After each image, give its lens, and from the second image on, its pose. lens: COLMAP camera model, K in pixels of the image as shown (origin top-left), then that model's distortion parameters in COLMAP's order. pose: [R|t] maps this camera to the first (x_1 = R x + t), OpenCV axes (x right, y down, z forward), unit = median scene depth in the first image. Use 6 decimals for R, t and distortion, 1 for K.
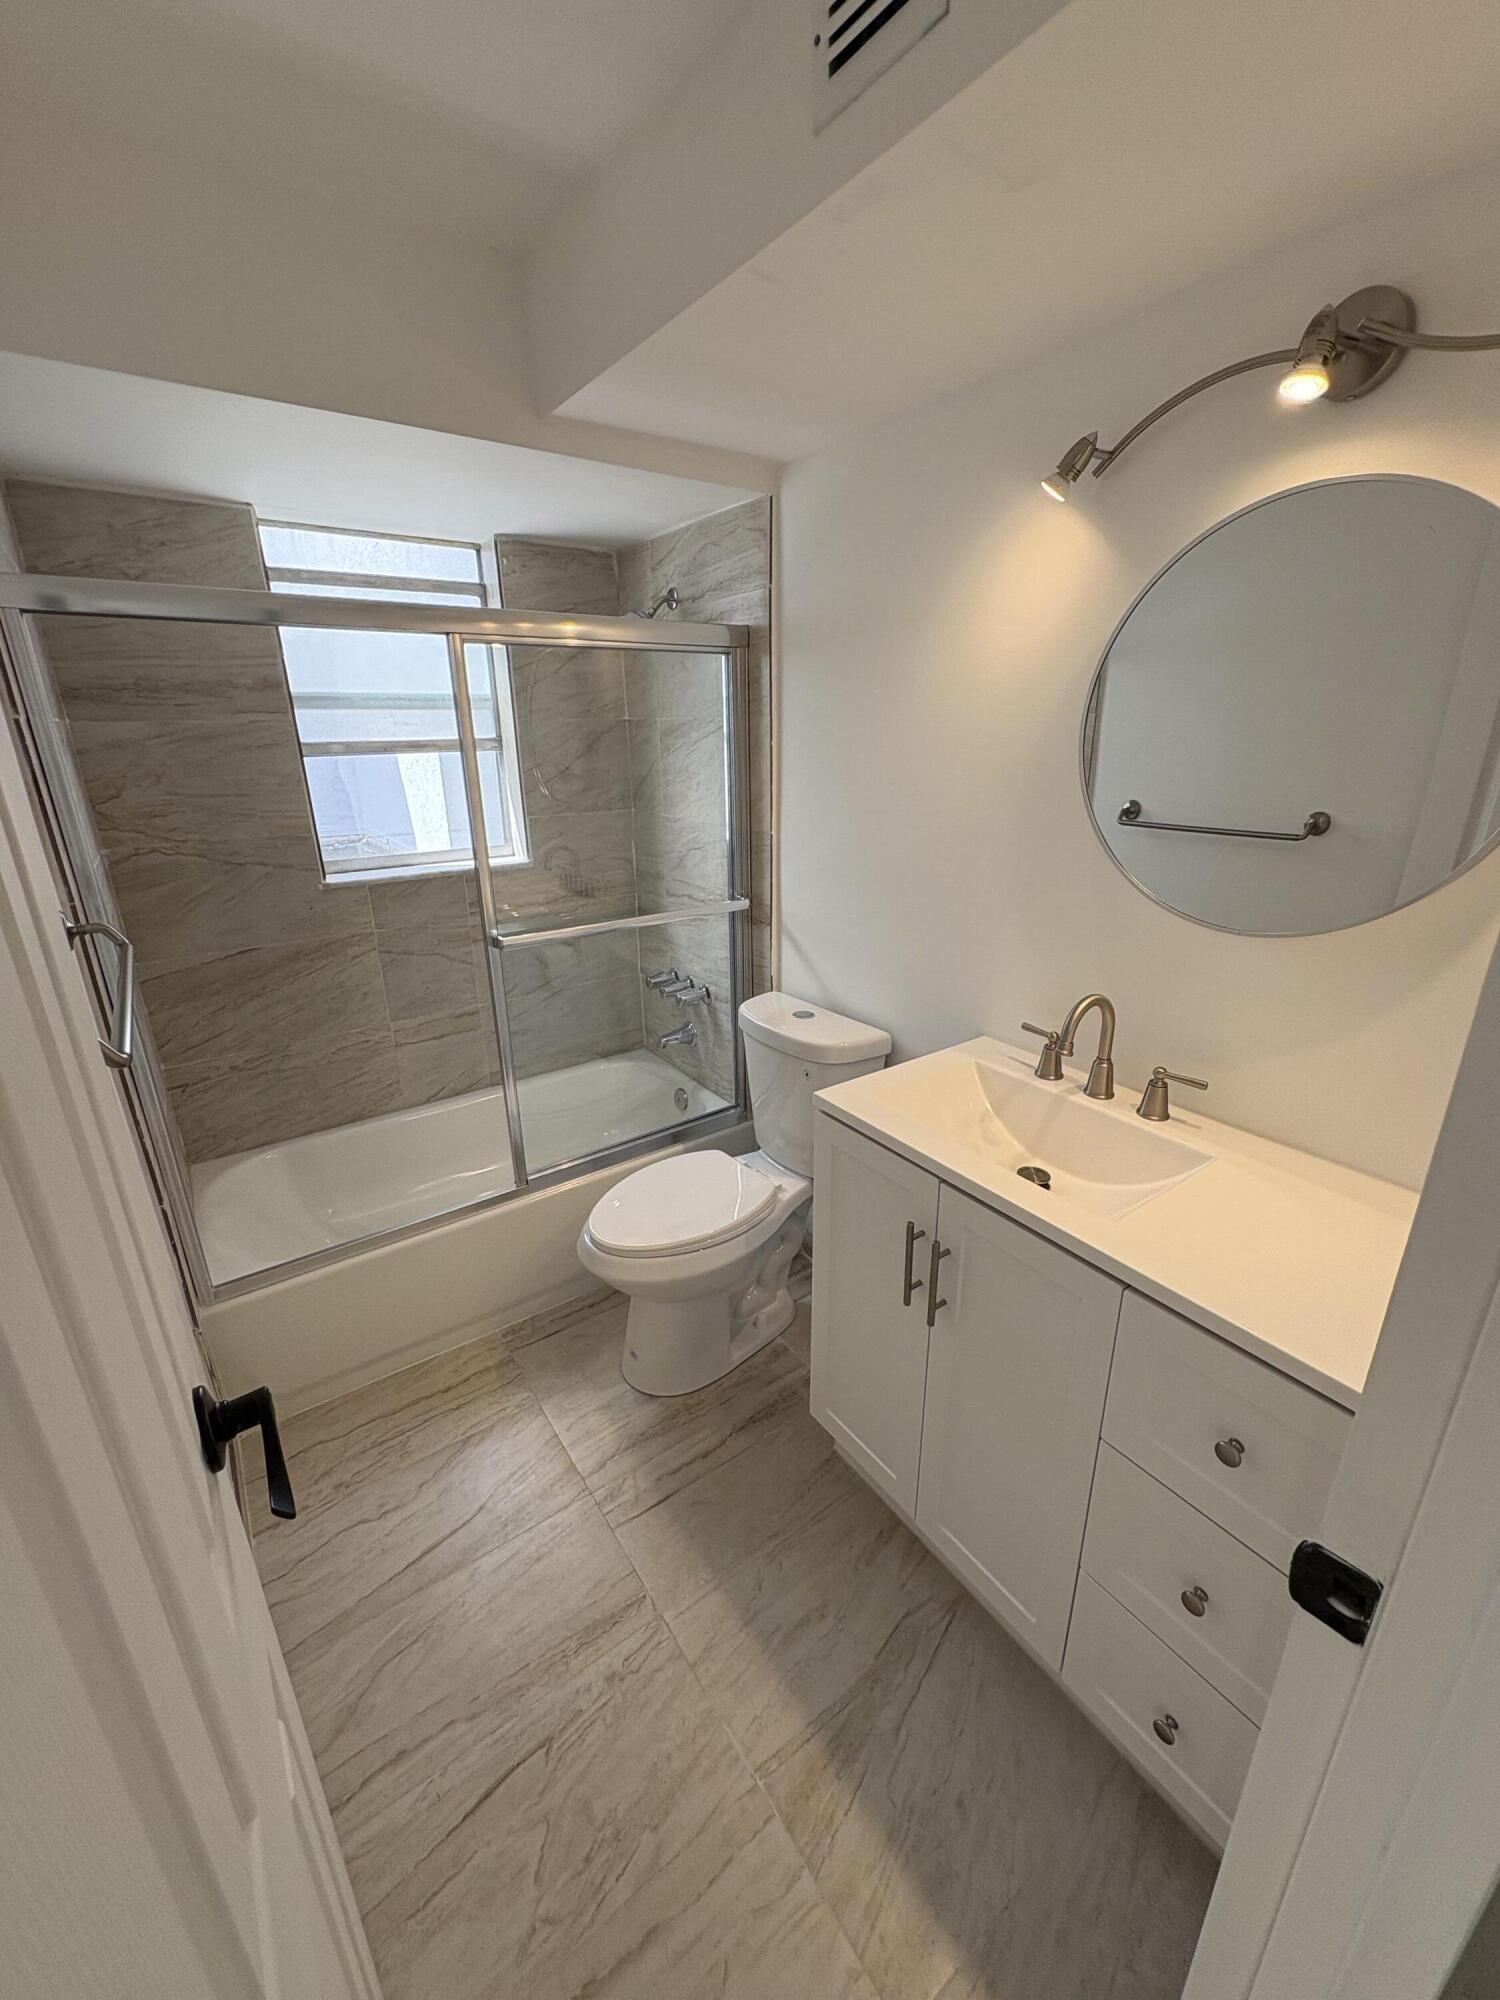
lens RADIAL K [[792.0, 0, 747.0], [0, 792.0, 996.8], [0, 0, 1]] dist [0.000364, -0.000099]
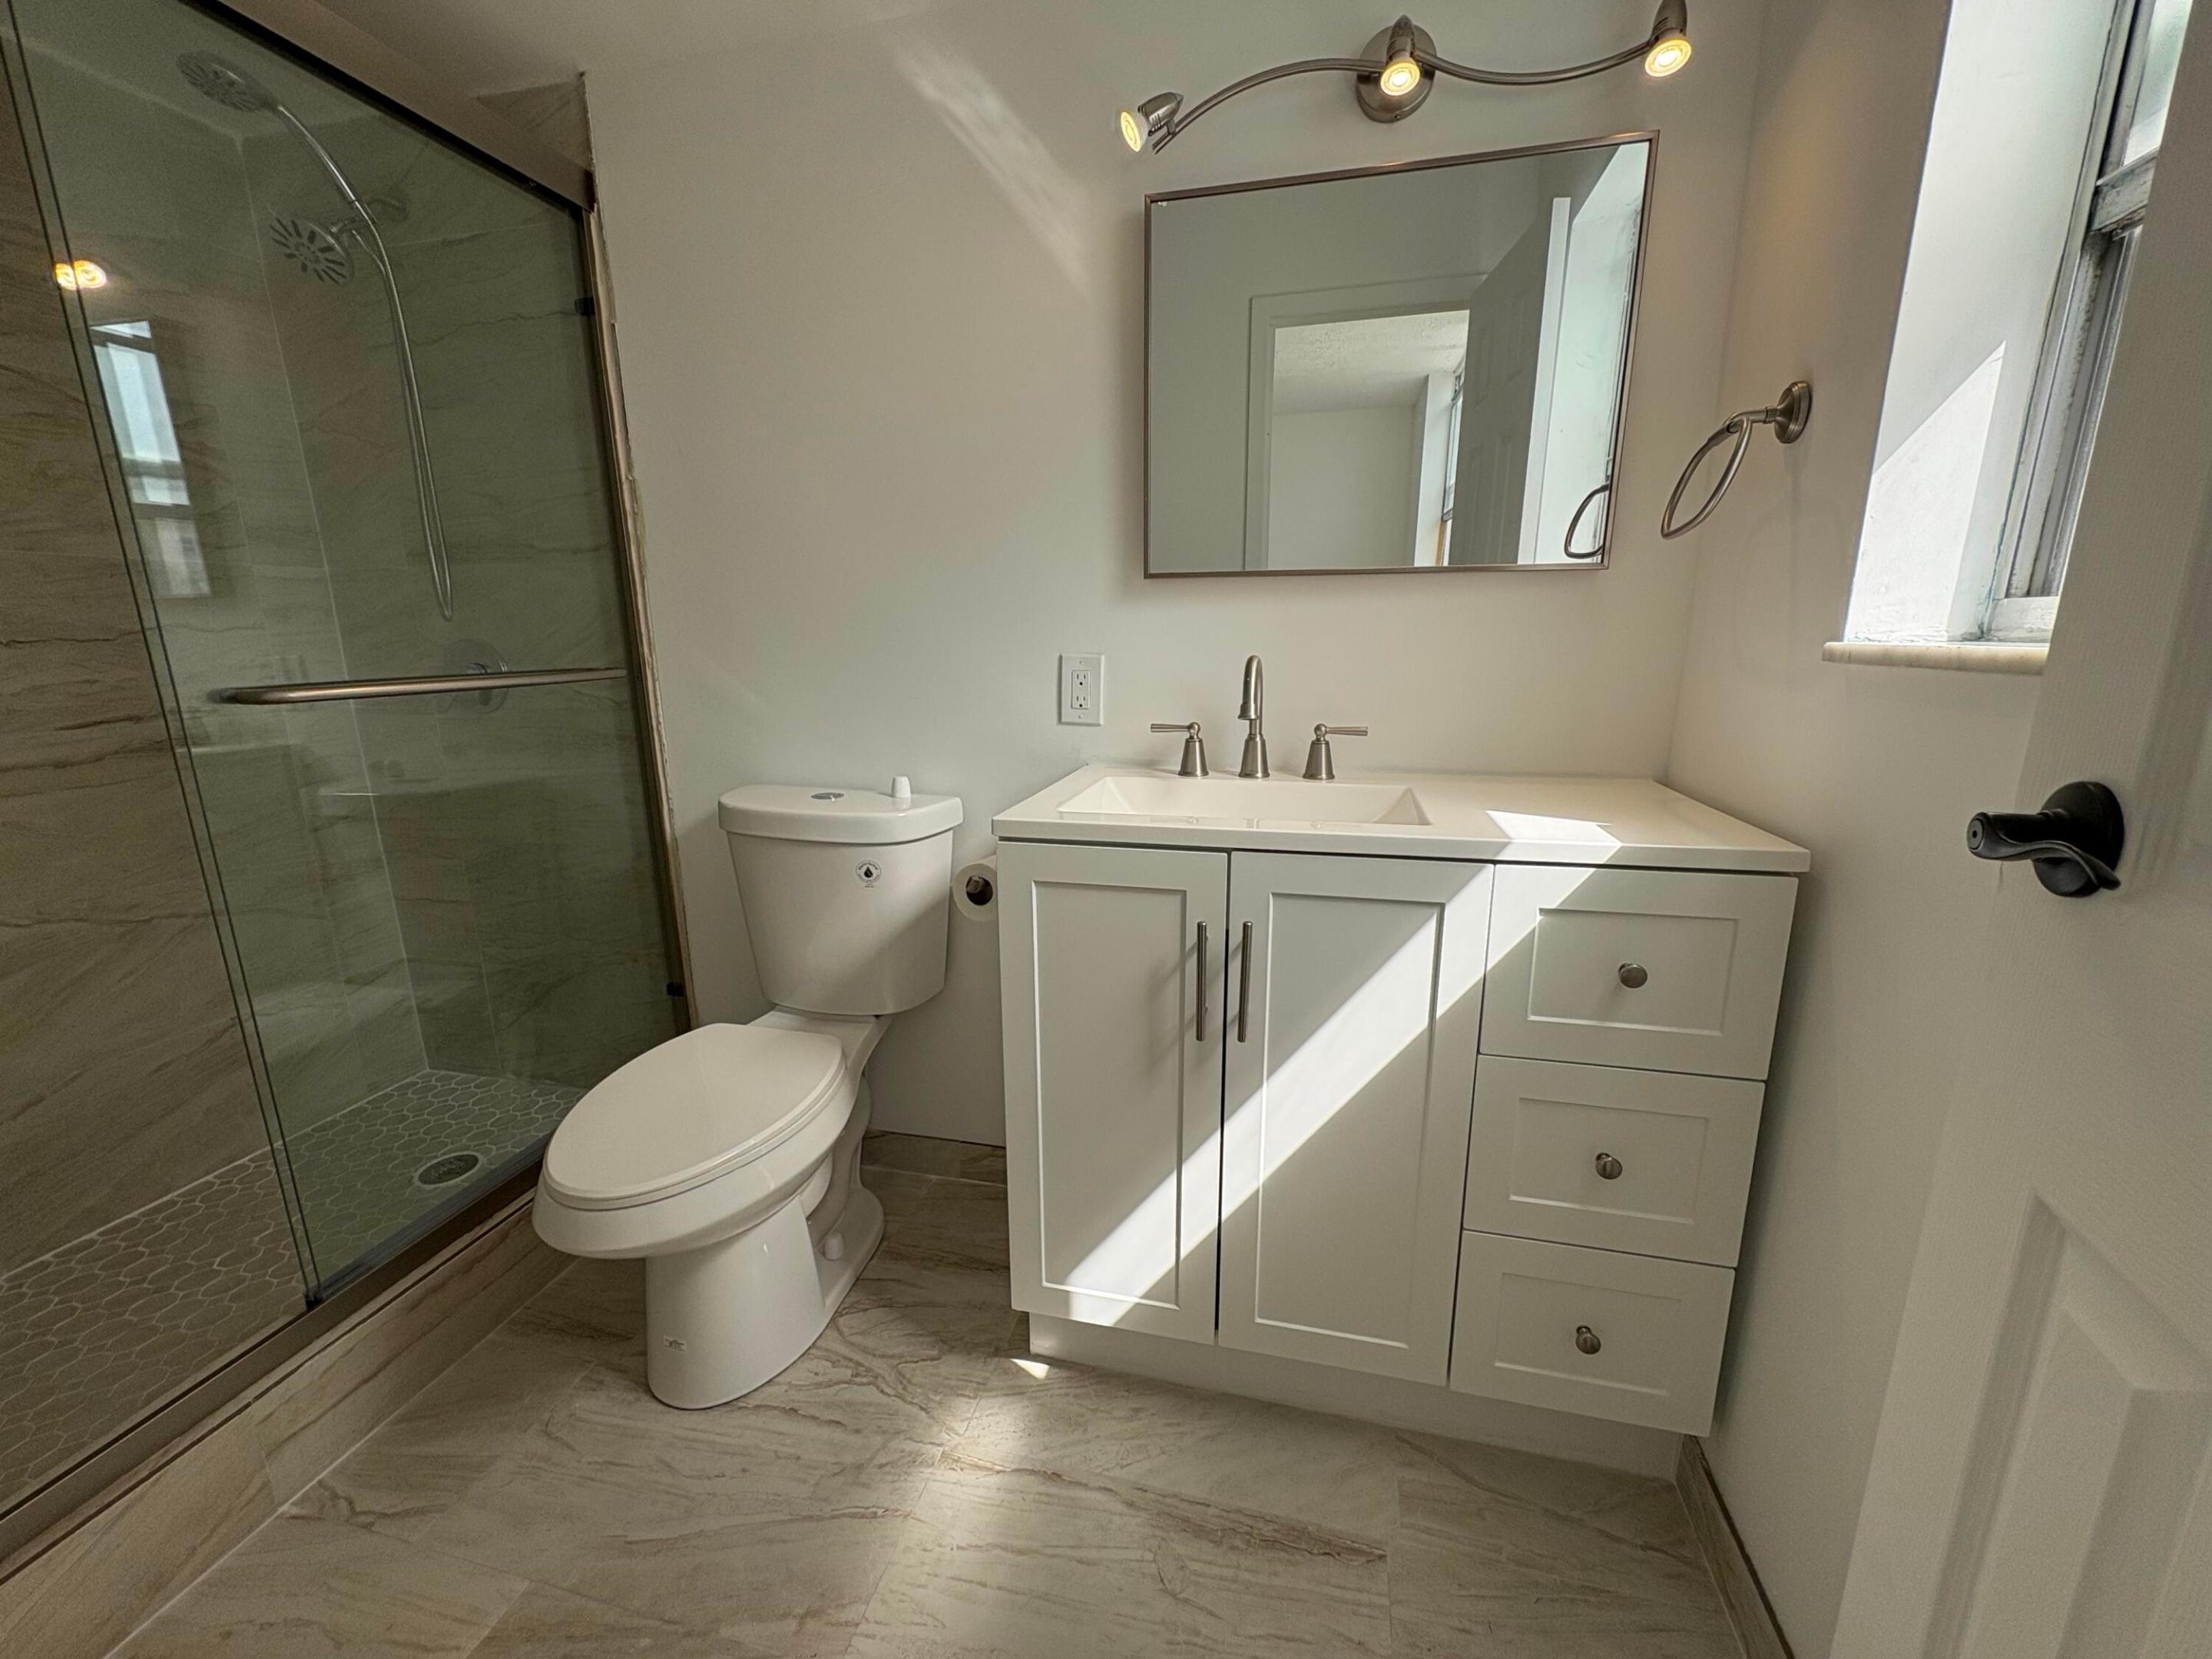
lens RADIAL K [[875.9, 0, 1102.4], [0, 875.9, 829.2], [0, 0, 1]] dist [0.000364, -0.000099]
pose [[0.748917, -0.132203, 0.649343, -0.276548], [0.206799, 0.977587, -0.039479, 0.142461], [-0.629569, 0.163849, 0.759471, 0.261702]]
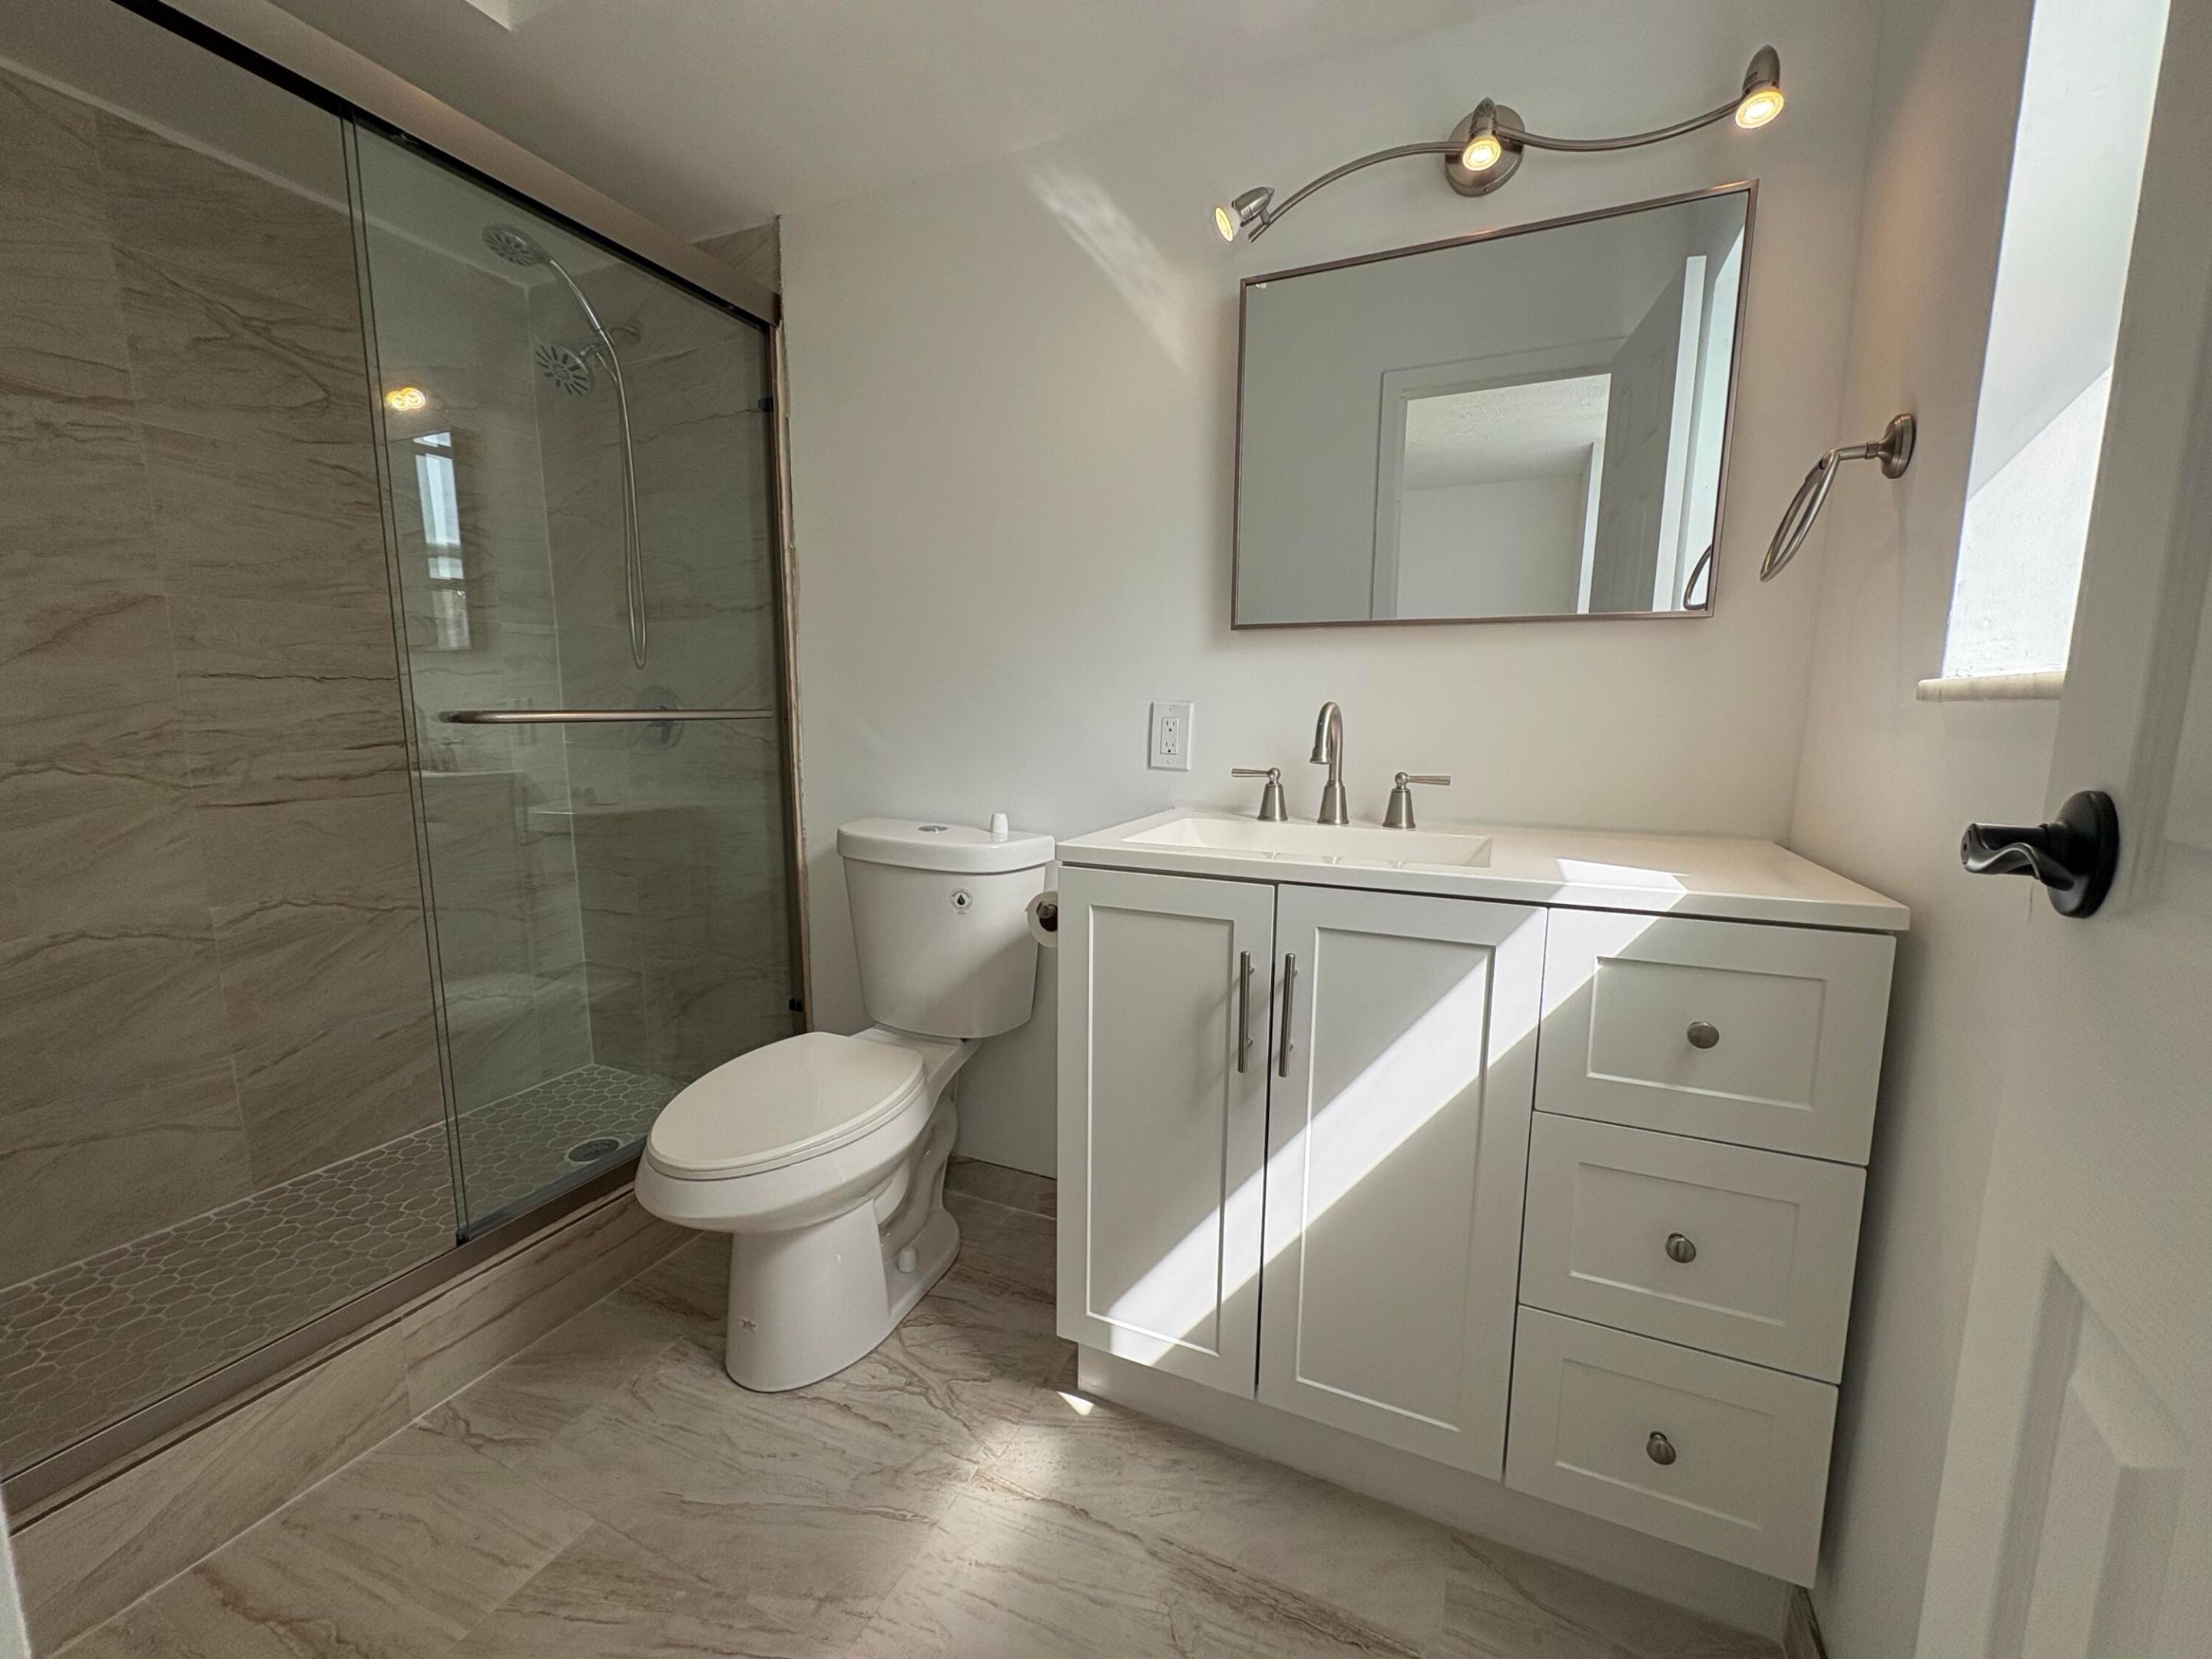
lens RADIAL K [[875.9, 0, 1103.6], [0, 875.9, 829.7], [0, 0, 1]] dist [0.000364, -0.000099]
pose [[0.855251, -0.045380, 0.516223, -0.240321], [0.142707, 0.978266, -0.150432, 0.187448], [-0.498177, 0.202325, 0.843139, 0.206663]]
